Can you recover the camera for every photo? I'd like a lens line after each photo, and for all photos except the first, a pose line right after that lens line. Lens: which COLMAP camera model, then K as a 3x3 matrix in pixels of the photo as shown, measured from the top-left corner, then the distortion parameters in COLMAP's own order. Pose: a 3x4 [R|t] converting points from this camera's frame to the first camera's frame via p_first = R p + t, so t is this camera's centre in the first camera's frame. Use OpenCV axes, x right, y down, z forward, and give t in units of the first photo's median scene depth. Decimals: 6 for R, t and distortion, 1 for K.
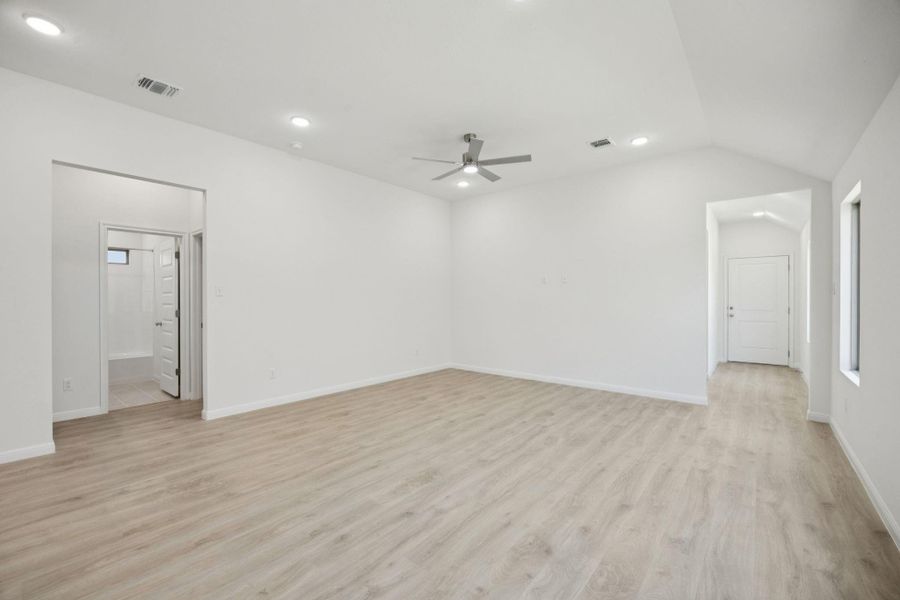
lens RADIAL K [[336.9, 0, 451.9], [0, 336.9, 298.4], [0, 0, 1]] dist [0.001658, -0.000221]
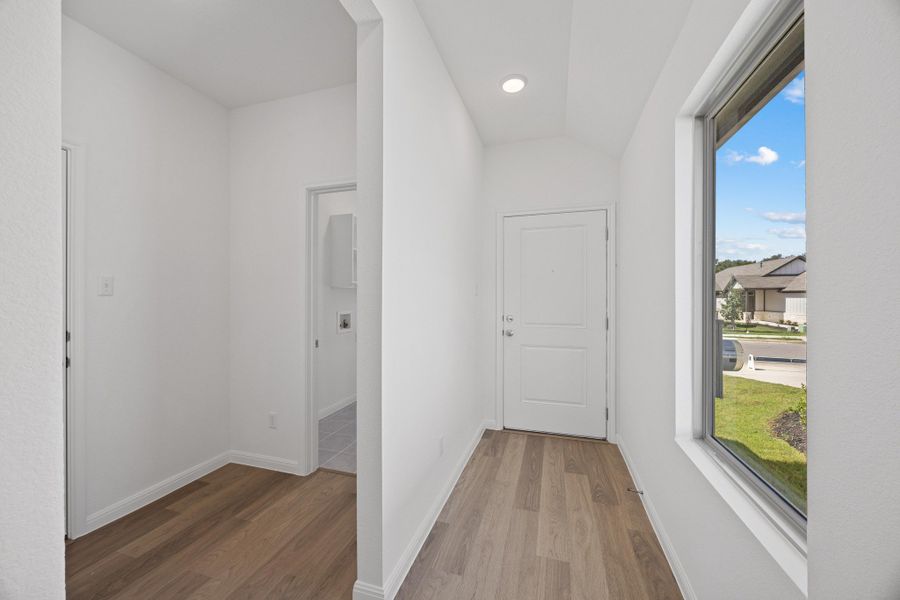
lens RADIAL K [[336.9, 0, 451.9], [0, 336.9, 298.4], [0, 0, 1]] dist [0.001658, -0.000221]
pose [[0.904346, -0.000989, 0.426800, 0.546830], [0.001129, 0.999999, -0.000075, 0.000869], [-0.426799, 0.000549, 0.904346, 0.597286]]
